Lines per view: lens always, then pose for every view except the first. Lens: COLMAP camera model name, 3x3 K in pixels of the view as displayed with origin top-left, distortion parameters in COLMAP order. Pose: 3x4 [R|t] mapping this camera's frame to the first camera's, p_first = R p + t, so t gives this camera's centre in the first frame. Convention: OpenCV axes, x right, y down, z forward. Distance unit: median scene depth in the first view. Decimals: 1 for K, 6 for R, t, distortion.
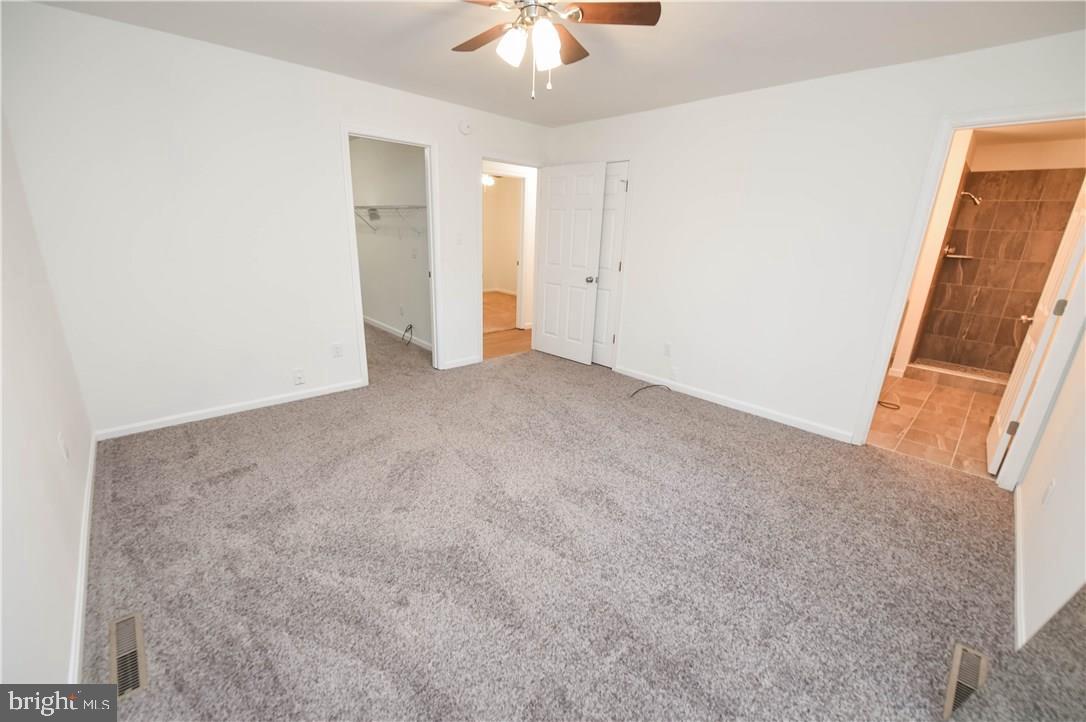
lens RADIAL K [[433.1, 0, 545.0], [0, 433.1, 366.9], [0, 0, 1]] dist [-0.017921, -0.000390]
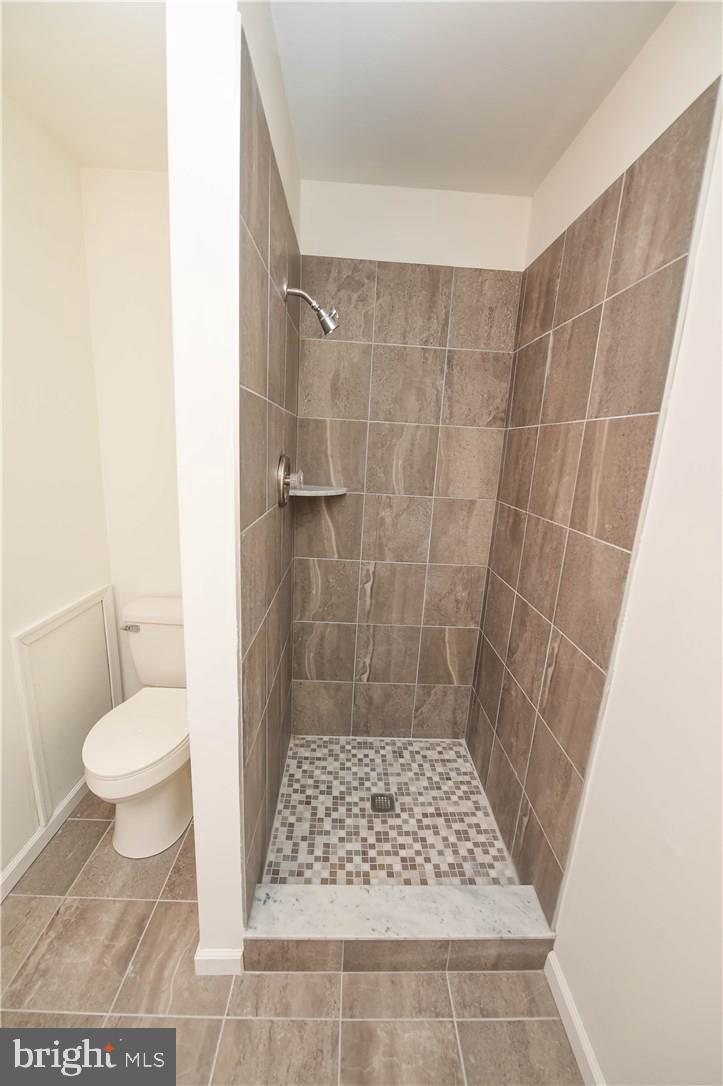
lens RADIAL K [[424.2, 0, 363.4], [0, 424.2, 543.7], [0, 0, 1]] dist [-0.000220, -0.000008]
pose [[0.663347, -0.157838, 0.731476, 0.741764], [0.190191, 0.980964, 0.039195, -0.227326], [-0.723739, 0.113120, 0.680740, 0.745179]]
